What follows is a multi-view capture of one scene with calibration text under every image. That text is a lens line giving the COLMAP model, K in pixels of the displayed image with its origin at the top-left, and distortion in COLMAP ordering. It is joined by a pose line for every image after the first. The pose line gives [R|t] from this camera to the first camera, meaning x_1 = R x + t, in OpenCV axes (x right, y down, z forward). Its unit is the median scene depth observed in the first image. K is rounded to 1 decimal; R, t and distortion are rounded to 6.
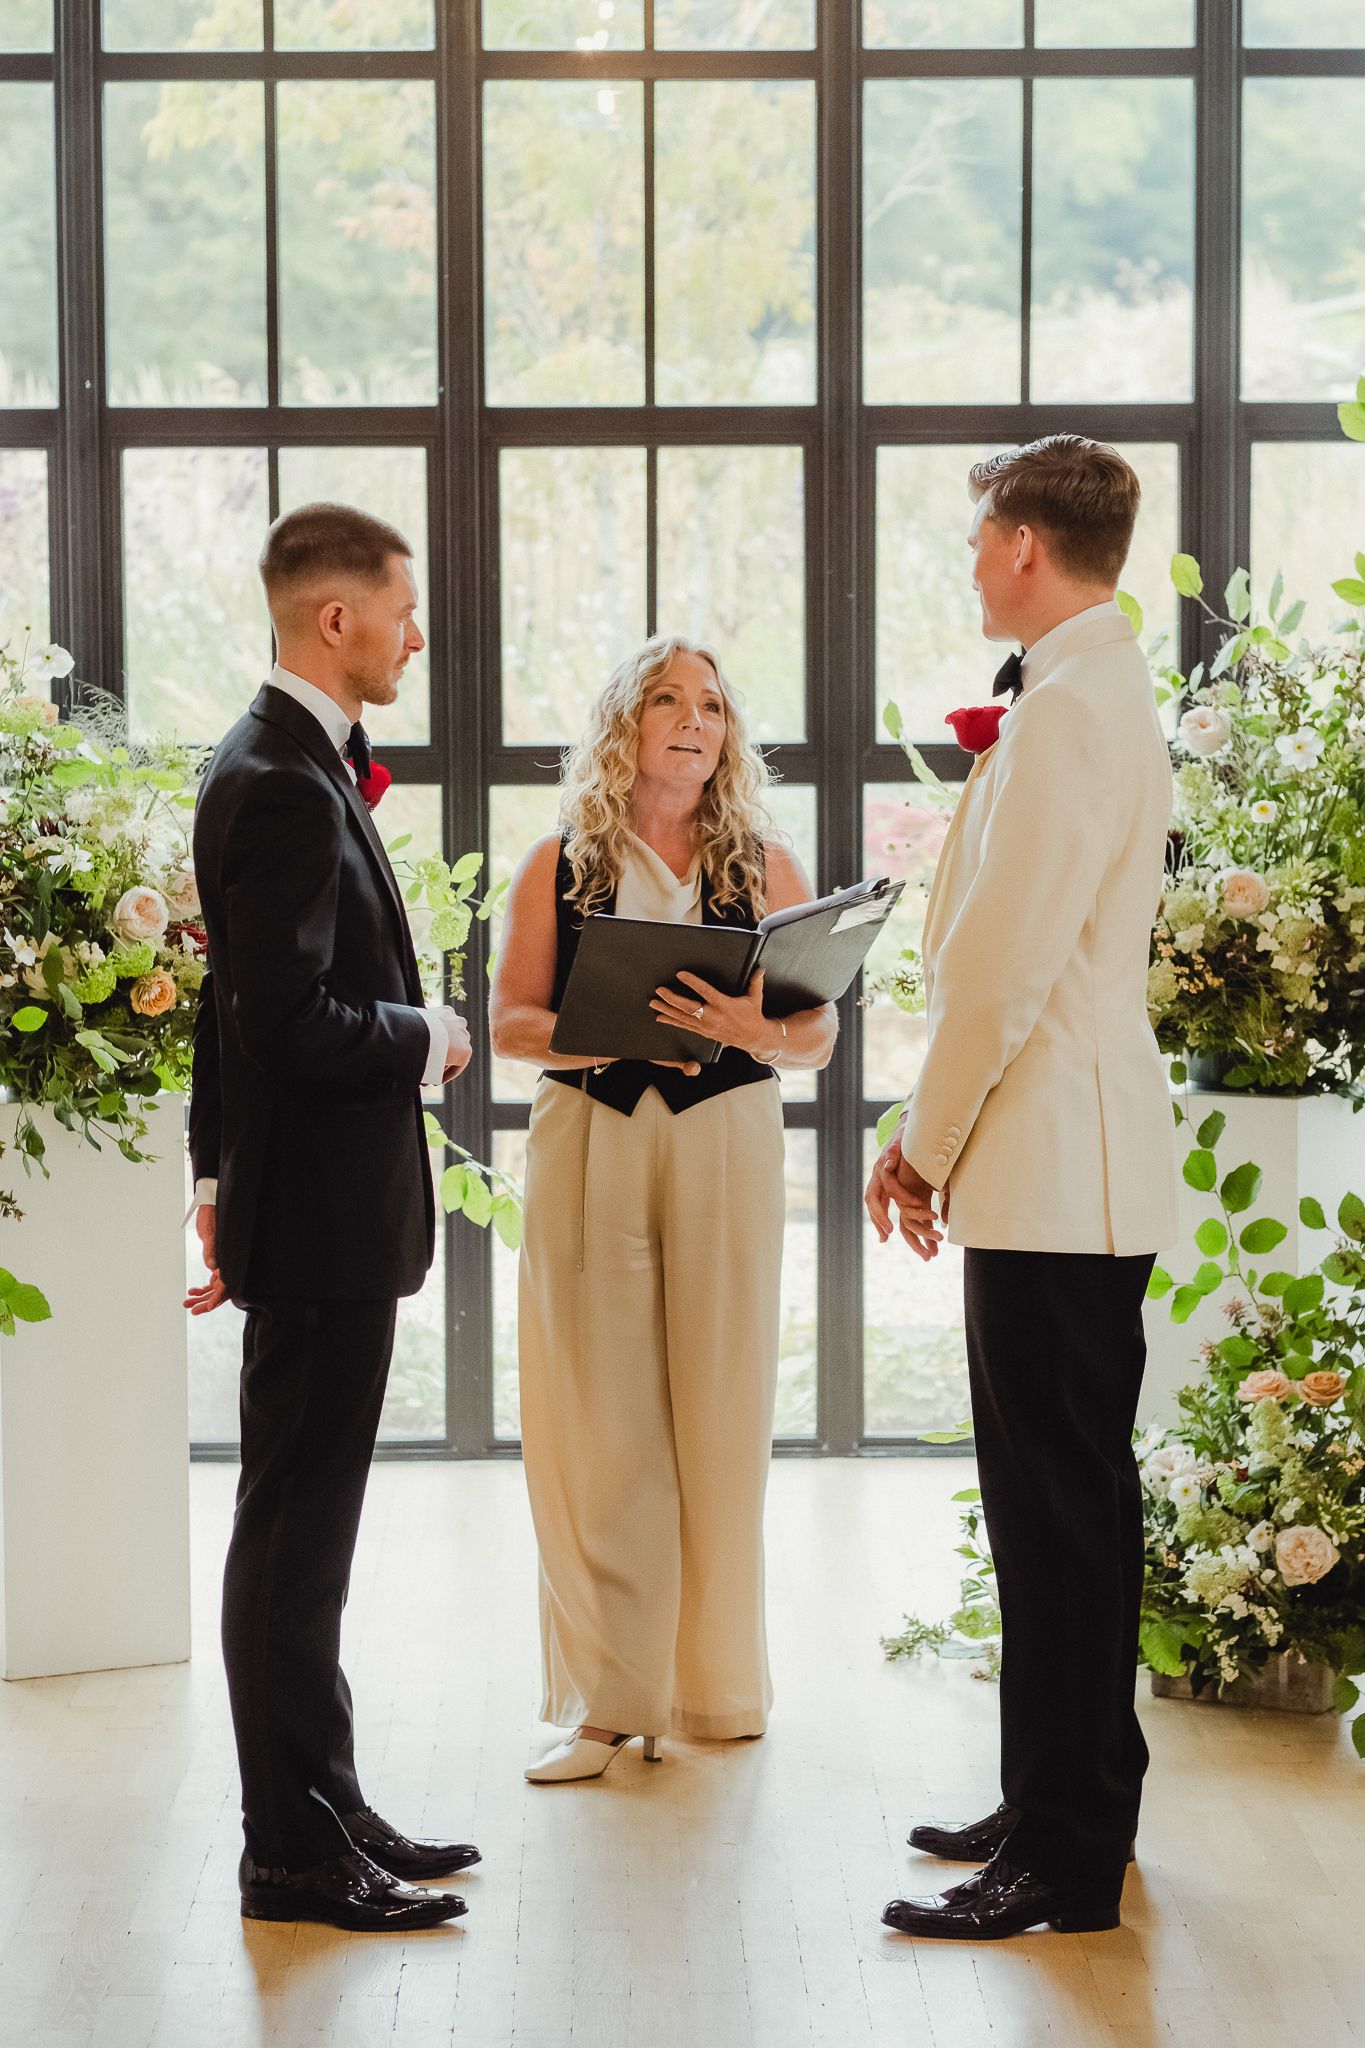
lens RADIAL K [[5063.6, 0, 682.5], [0, 5063.6, 1024.0], [0, 0, 1]] dist [0.120437, -0.574143]
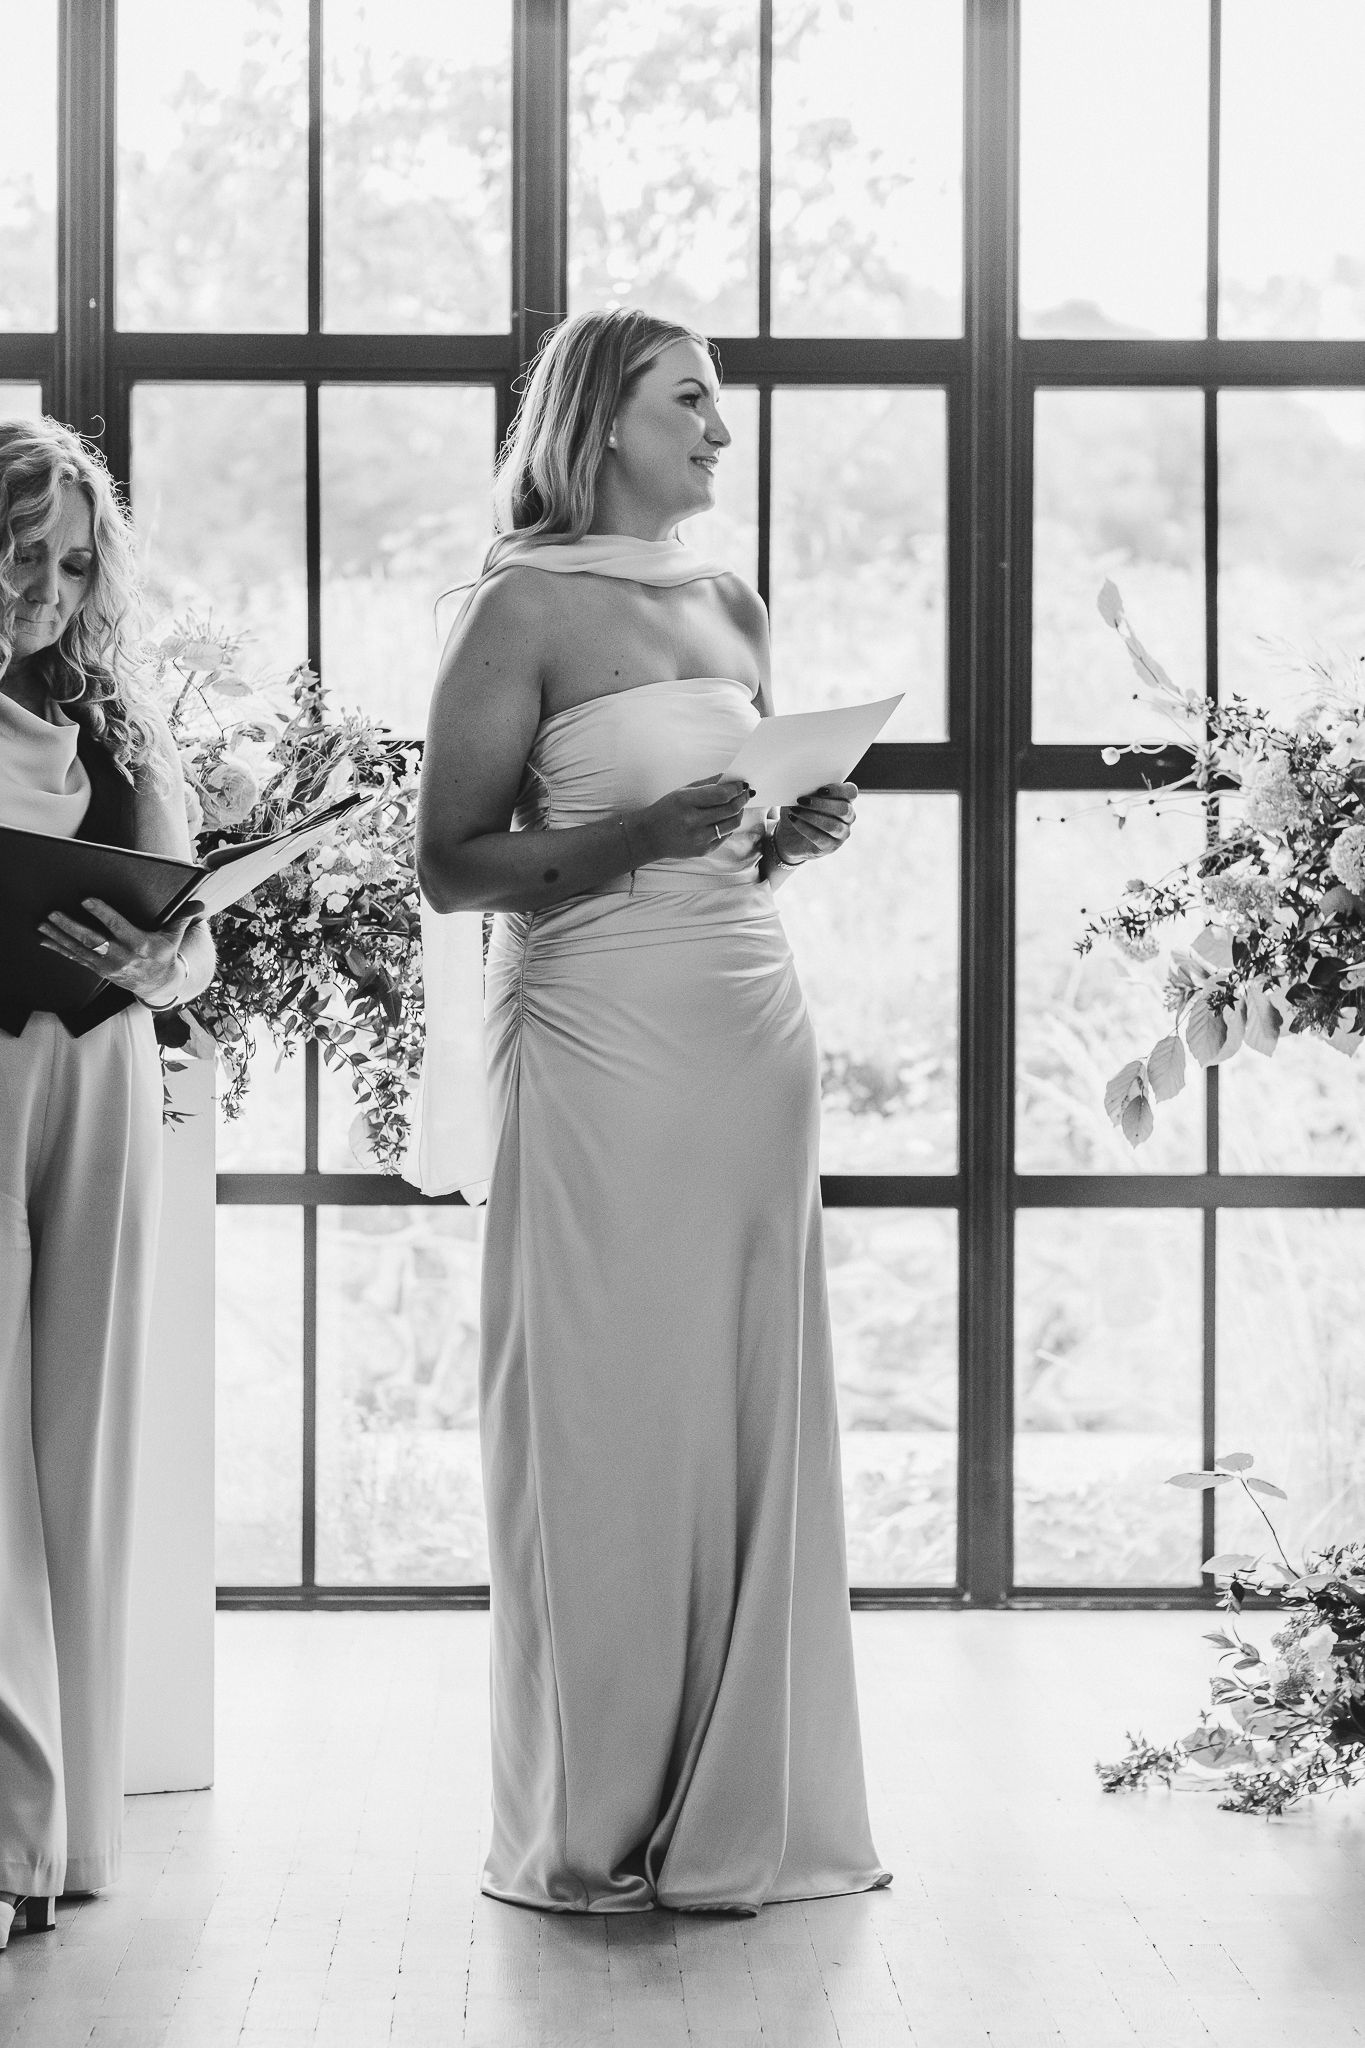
lens RADIAL K [[5063.6, 0, 682.5], [0, 5063.6, 1024.0], [0, 0, 1]] dist [0.120437, -0.574143]
pose [[0.999896, 0.007751, 0.012164, -0.029010], [-0.006716, 0.996536, -0.082892, 0.059932], [-0.012764, 0.082802, 0.996484, 0.174424]]
